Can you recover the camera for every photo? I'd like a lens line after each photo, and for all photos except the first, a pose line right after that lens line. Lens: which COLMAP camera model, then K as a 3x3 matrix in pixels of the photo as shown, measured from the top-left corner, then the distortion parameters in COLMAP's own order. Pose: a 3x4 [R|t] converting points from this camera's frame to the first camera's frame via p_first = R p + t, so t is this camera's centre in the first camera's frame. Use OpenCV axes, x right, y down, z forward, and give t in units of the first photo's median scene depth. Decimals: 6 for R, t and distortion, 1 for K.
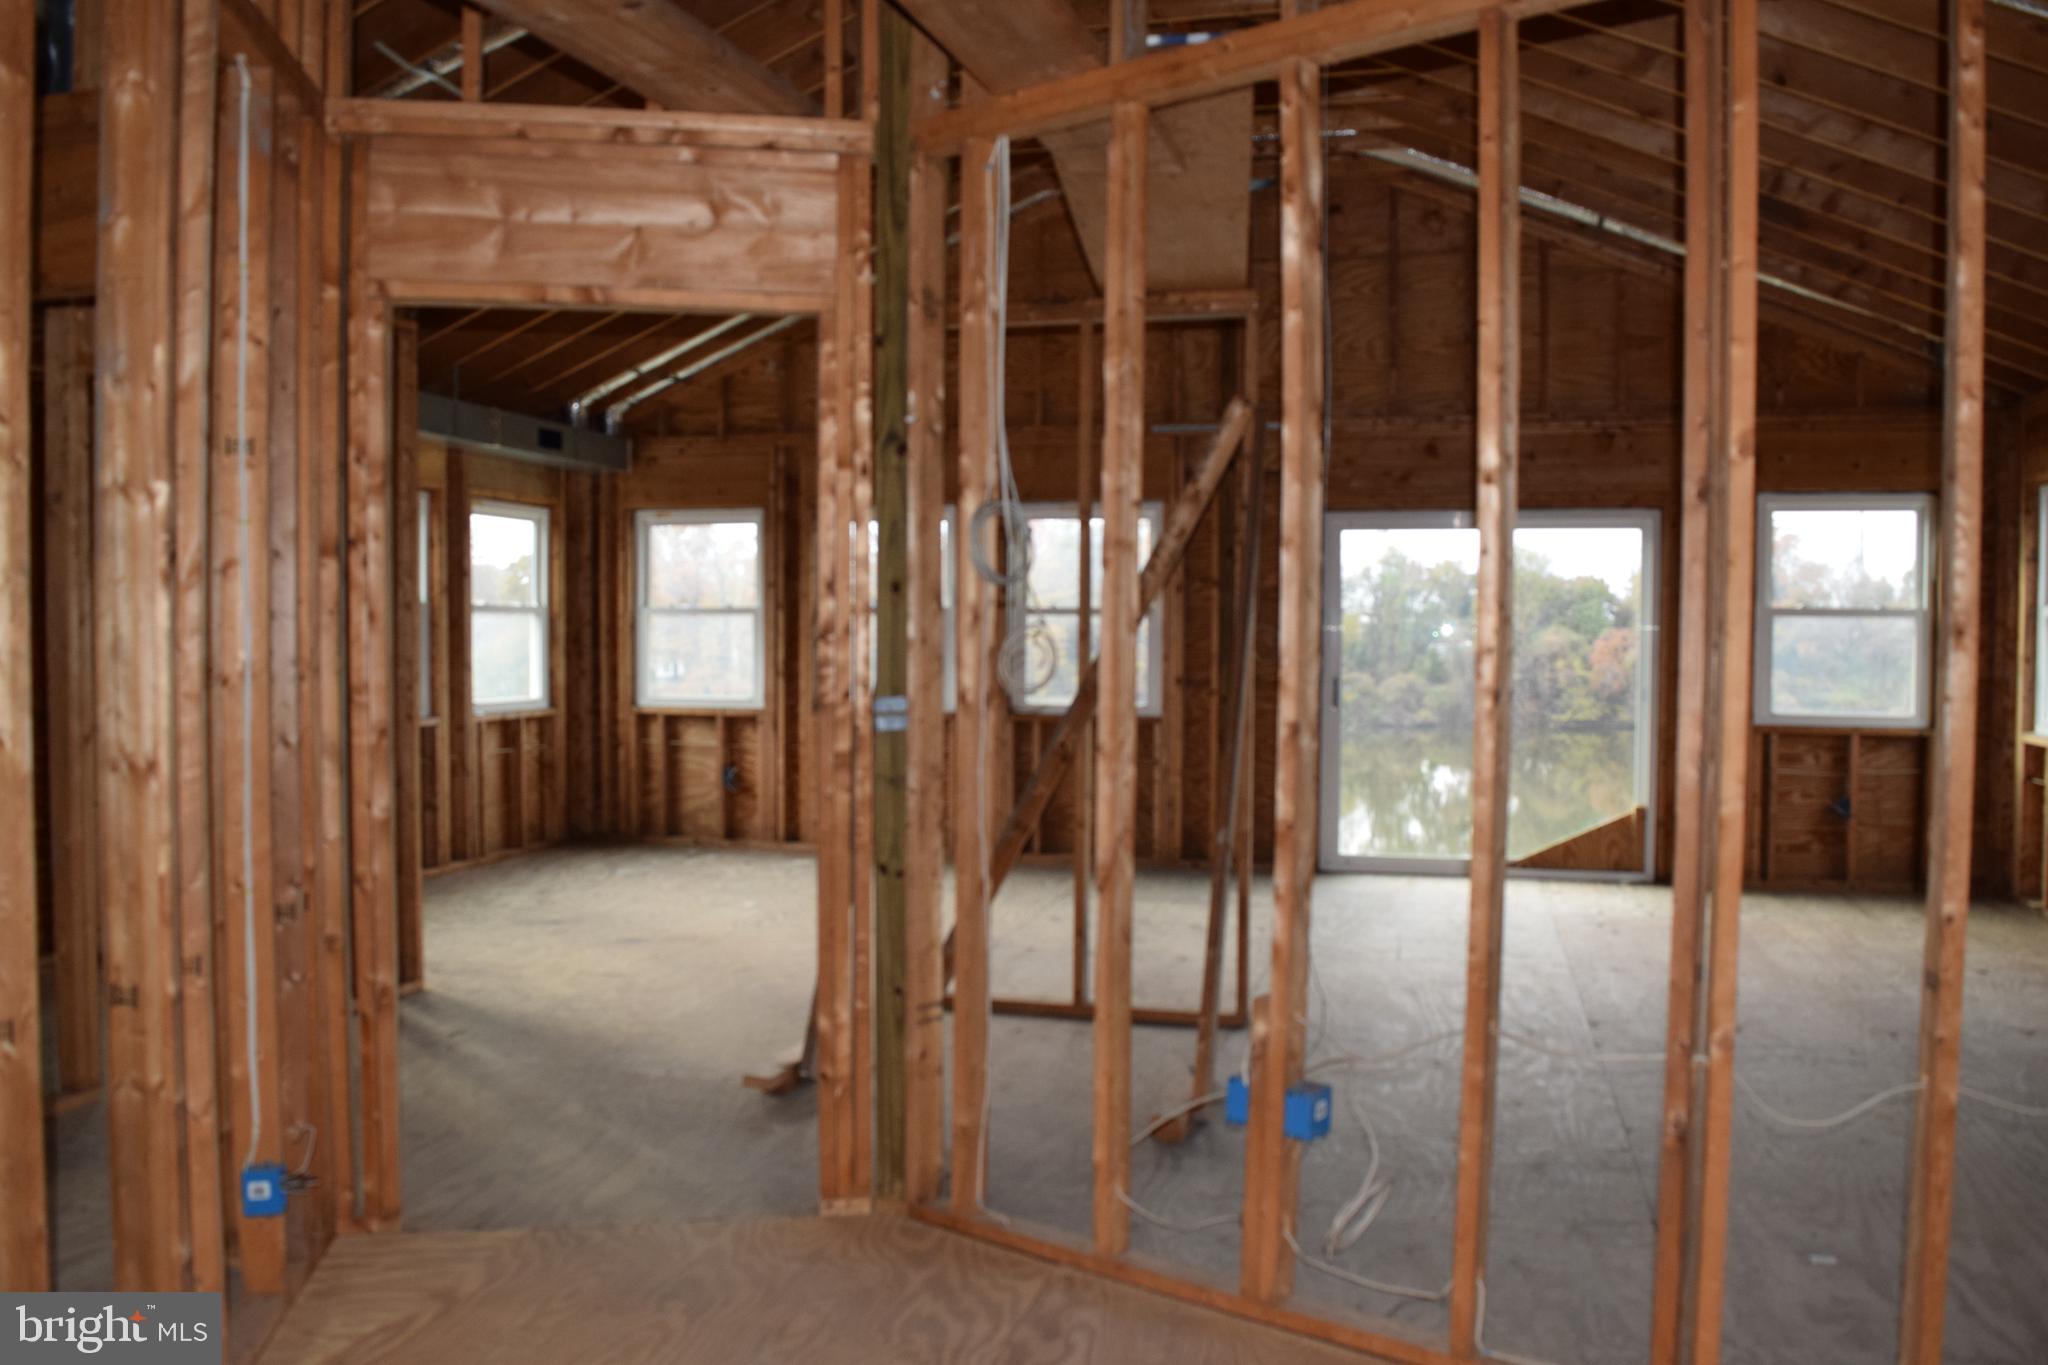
lens RADIAL K [[1639.1, 0, 1015.0], [0, 1639.1, 691.5], [0, 0, 1]] dist [-0.090226, 0.017425]
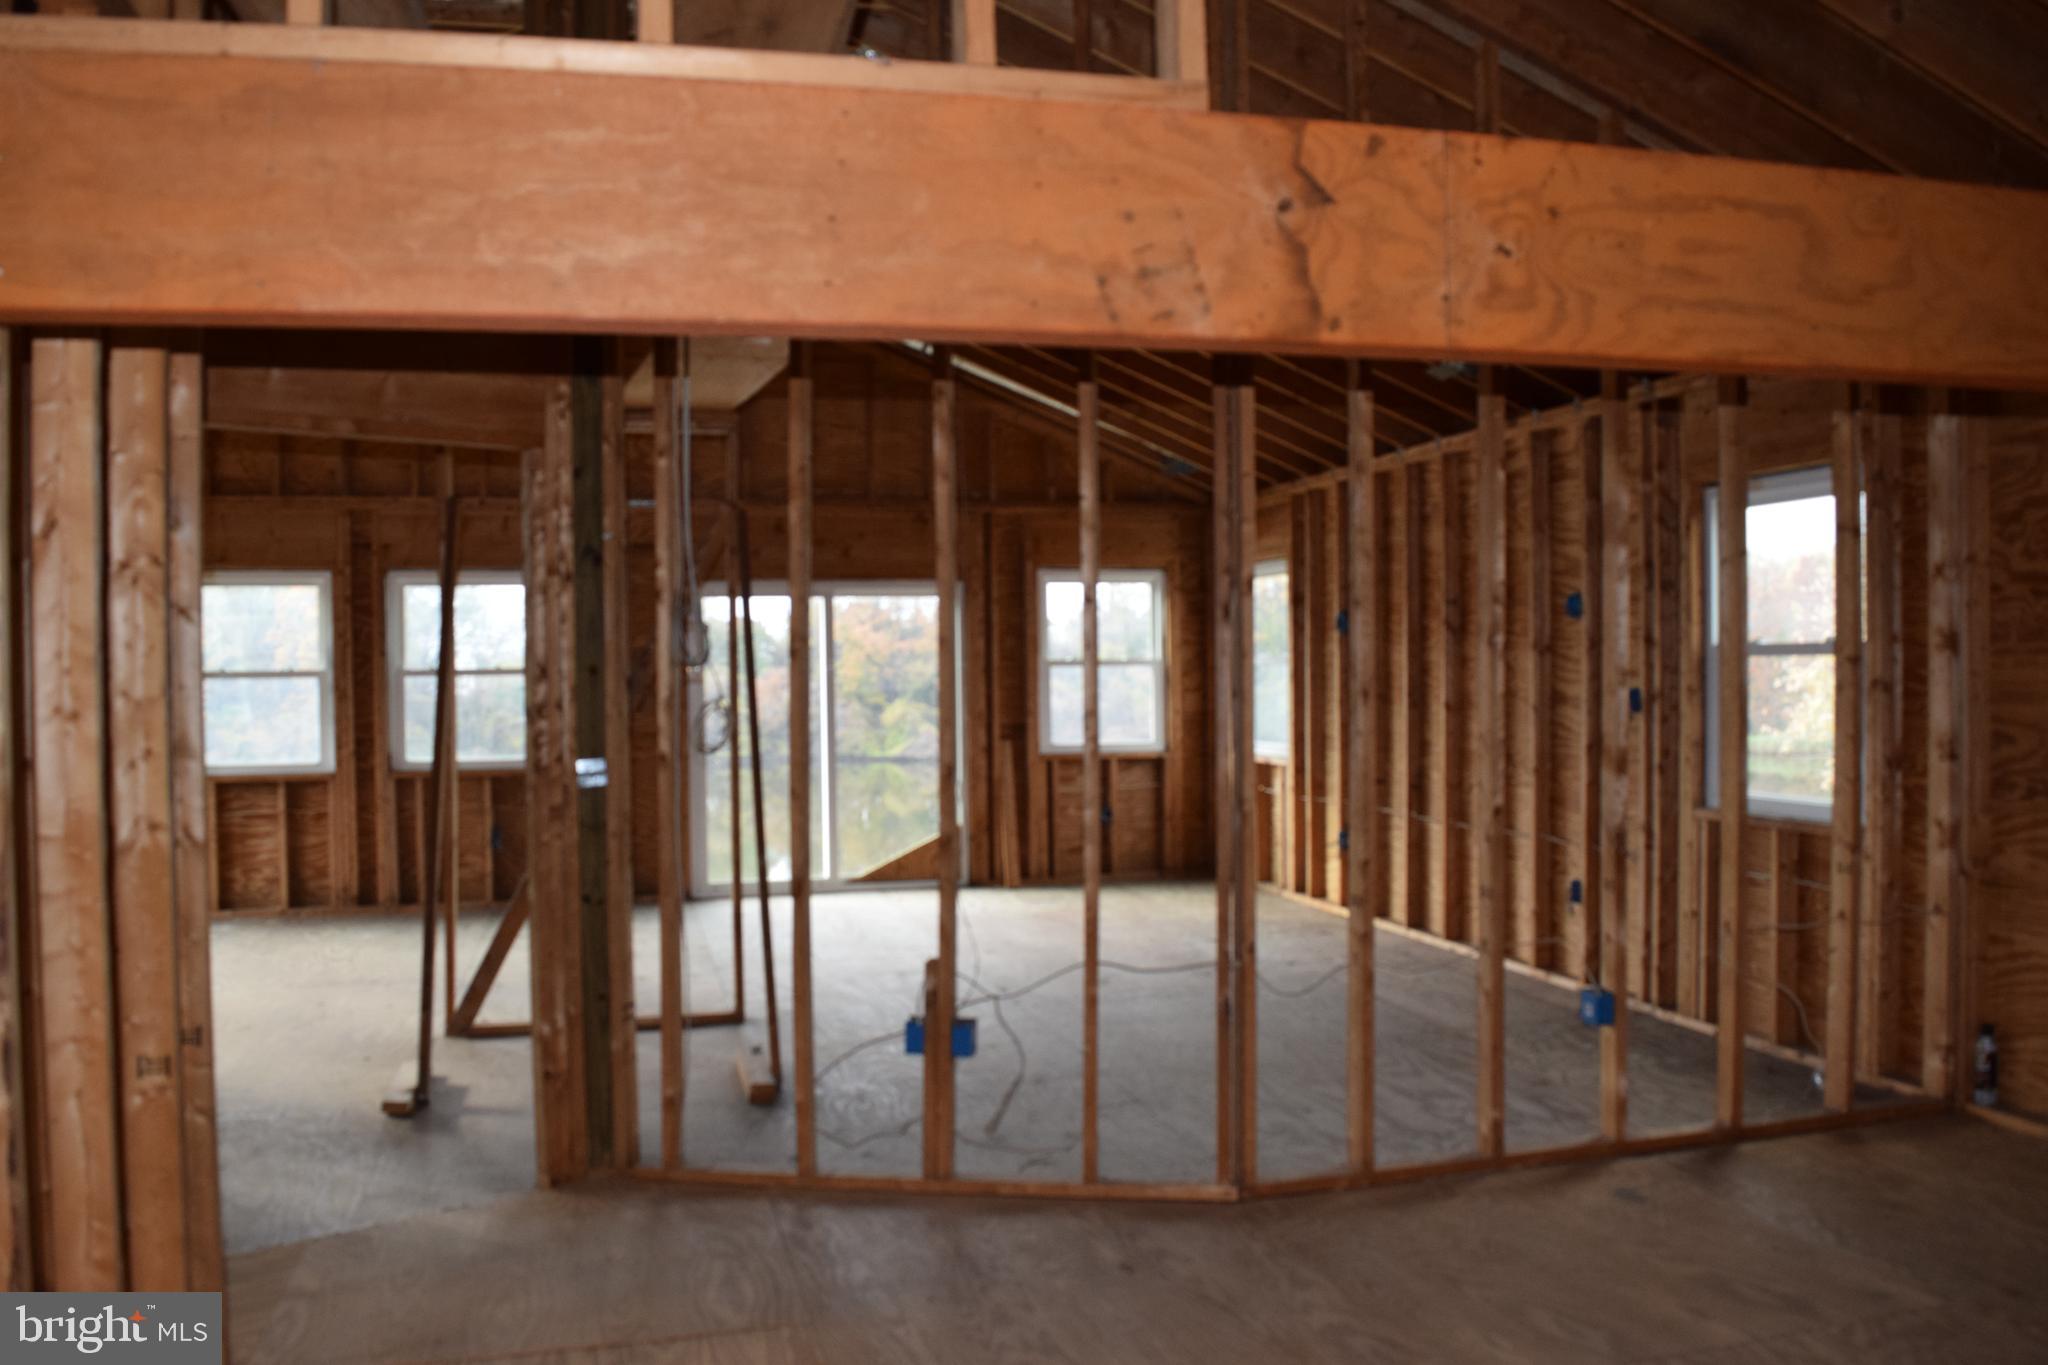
lens RADIAL K [[1639.1, 0, 1015.0], [0, 1639.1, 691.5], [0, 0, 1]] dist [-0.090226, 0.017425]
pose [[0.874348, -0.023156, 0.484747, -0.386581], [0.035453, 0.999240, -0.016214, -0.016567], [-0.484003, 0.031362, 0.874504, -0.231855]]
